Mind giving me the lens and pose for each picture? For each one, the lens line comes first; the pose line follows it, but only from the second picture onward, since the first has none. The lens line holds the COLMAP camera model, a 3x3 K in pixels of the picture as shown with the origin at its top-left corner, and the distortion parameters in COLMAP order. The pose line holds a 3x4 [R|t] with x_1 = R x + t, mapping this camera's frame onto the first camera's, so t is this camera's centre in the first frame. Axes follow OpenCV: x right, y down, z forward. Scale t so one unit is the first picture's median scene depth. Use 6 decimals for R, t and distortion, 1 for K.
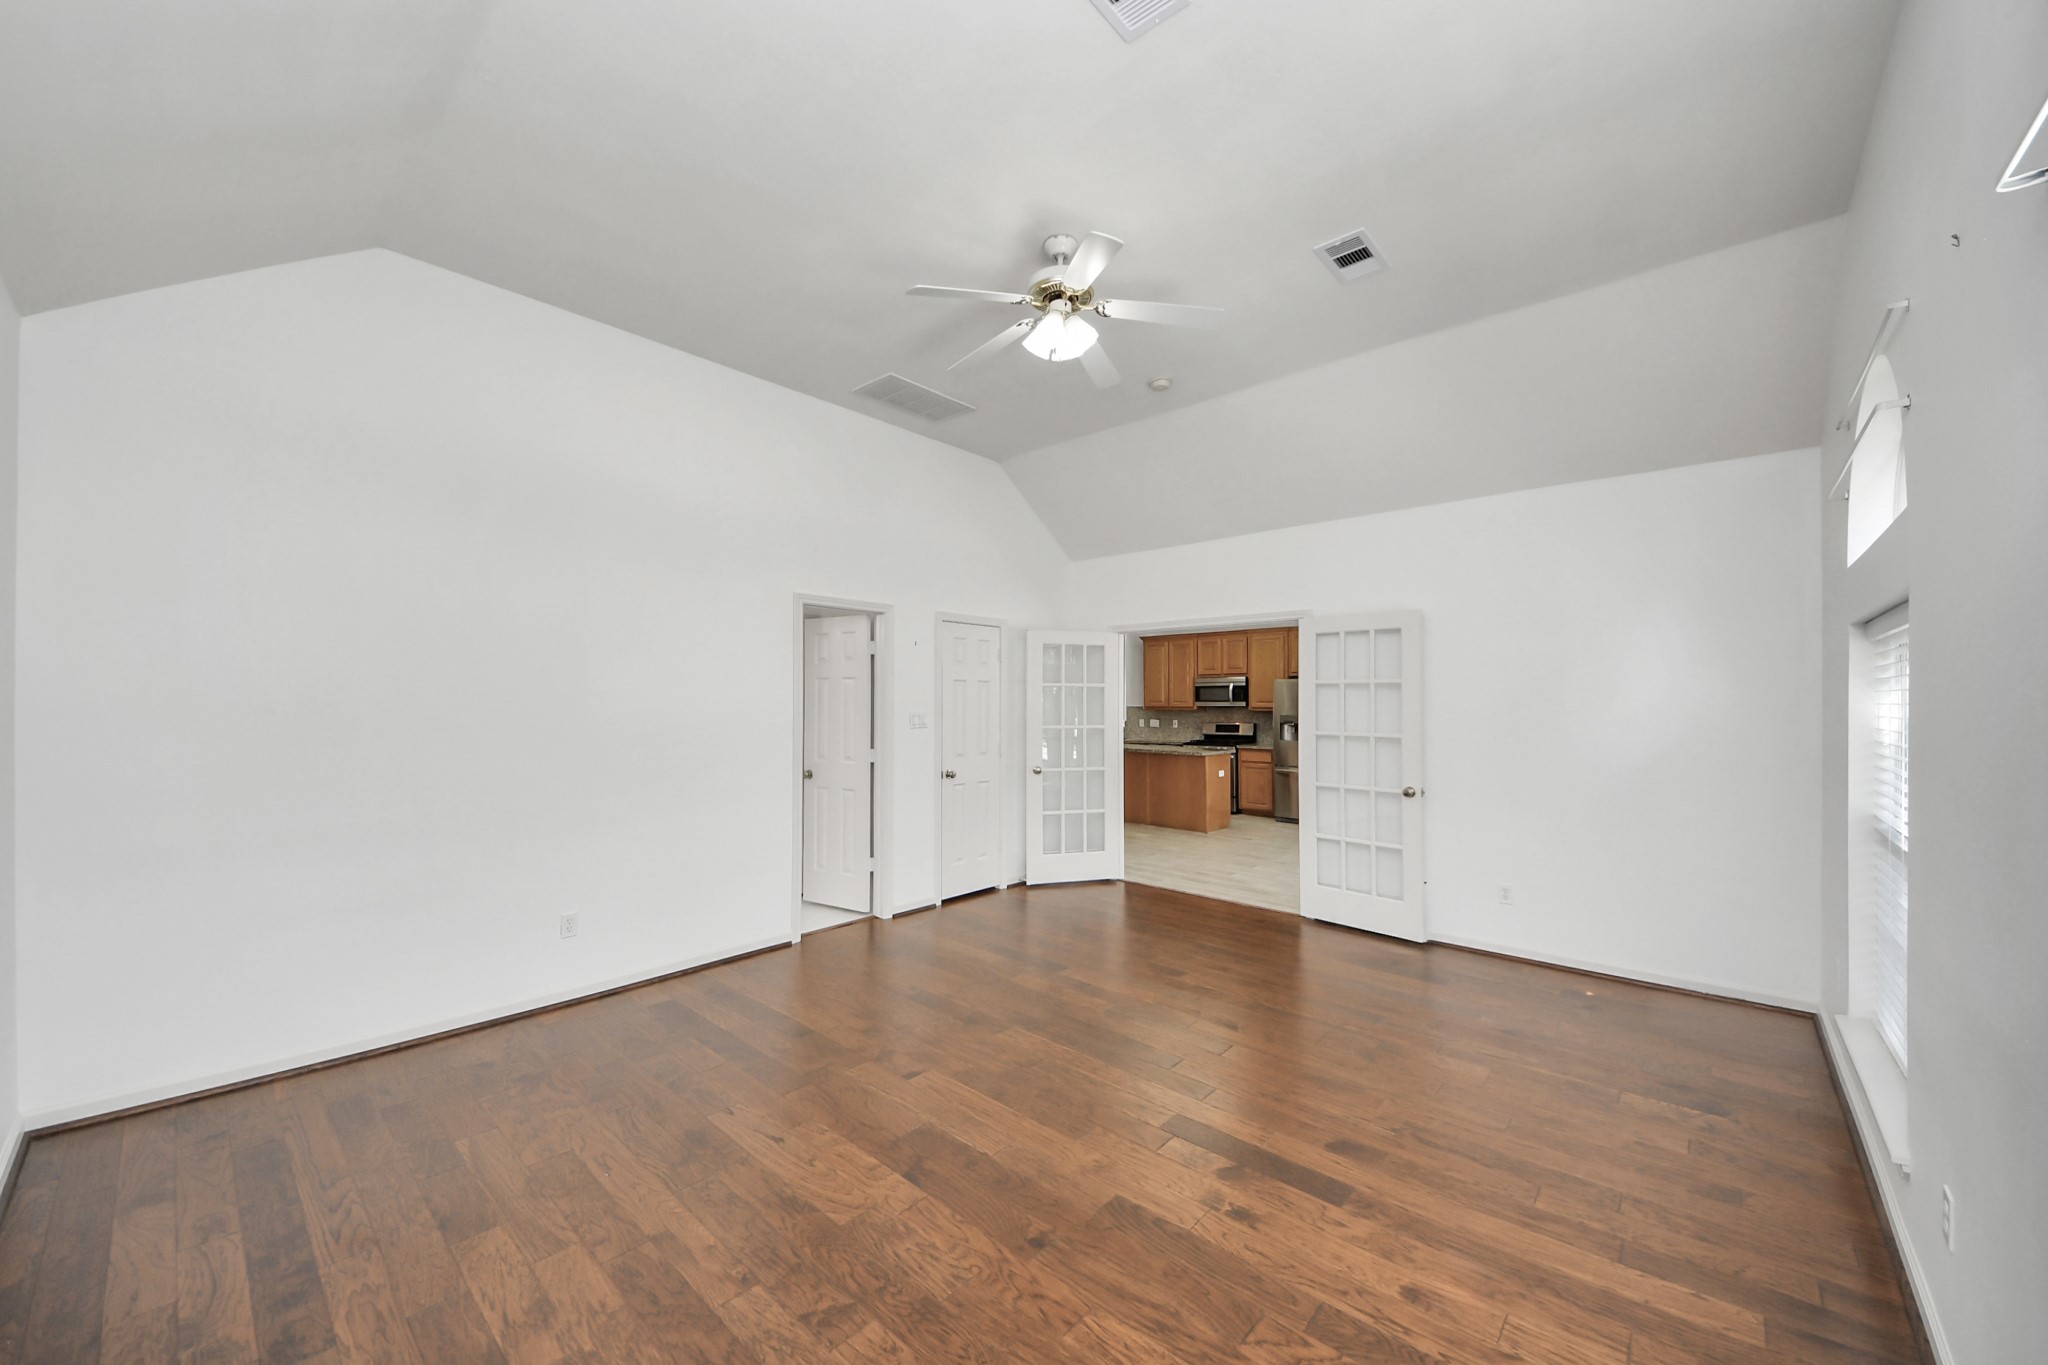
lens RADIAL K [[744.2, 0, 1011.8], [0, 744.2, 687.5], [0, 0, 1]] dist [0.072083, -0.033489]
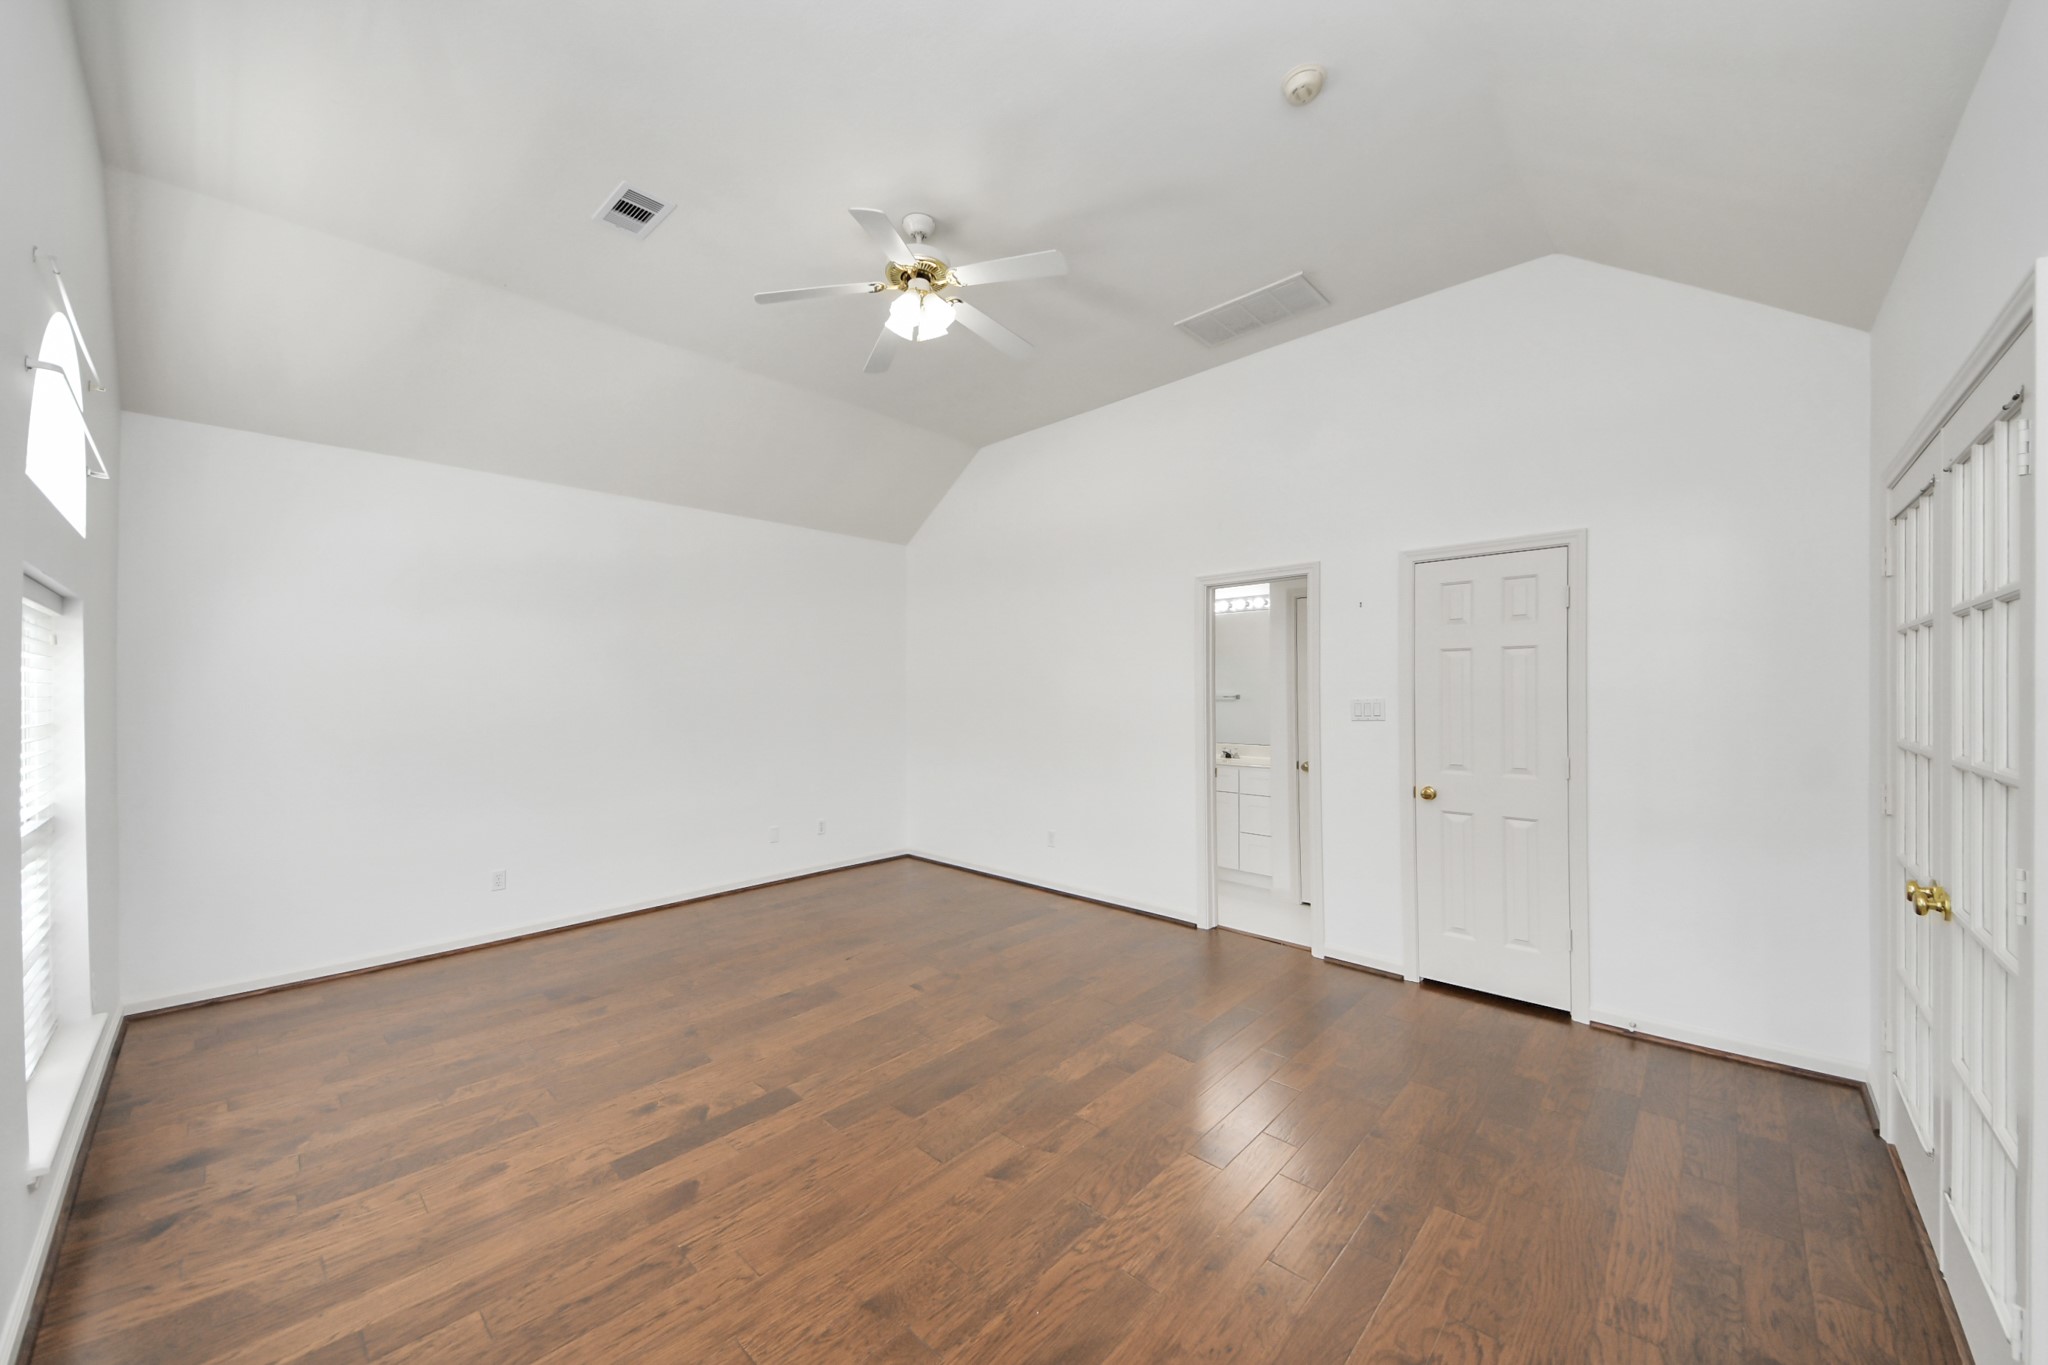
lens RADIAL K [[744.2, 0, 1011.8], [0, 744.2, 687.5], [0, 0, 1]] dist [0.072083, -0.033489]
pose [[-0.036661, -0.017074, -0.999182, 1.386223], [0.034060, 0.999252, -0.018325, 0.053133], [0.998747, -0.034704, -0.036052, 1.512939]]
